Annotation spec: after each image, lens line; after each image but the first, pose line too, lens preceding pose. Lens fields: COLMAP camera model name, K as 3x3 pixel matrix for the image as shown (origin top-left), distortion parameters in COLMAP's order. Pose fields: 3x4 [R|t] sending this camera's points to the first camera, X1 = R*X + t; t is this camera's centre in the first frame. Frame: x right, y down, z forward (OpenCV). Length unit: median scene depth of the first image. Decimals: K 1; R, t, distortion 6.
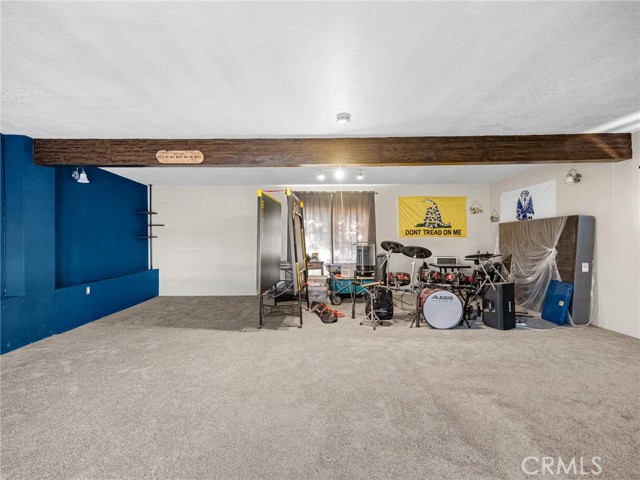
lens RADIAL K [[321.8, 0, 320.0], [0, 321.8, 240.0], [0, 0, 1]] dist [-0.000060, -0.000294]
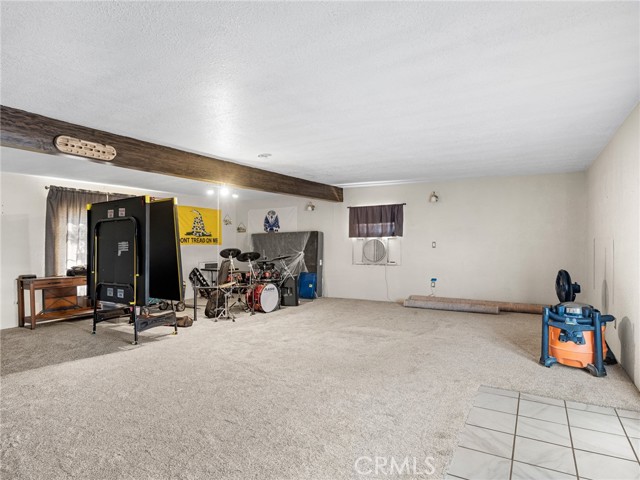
lens RADIAL K [[369.8, 0, 320.0], [0, 369.8, 240.0], [0, 0, 1]] dist [-0.001074, -0.000281]
pose [[0.527104, 0.007478, 0.849768, -0.753118], [0.012356, 0.999788, -0.016463, 0.000352], [-0.849711, 0.019178, 0.526900, -0.006198]]
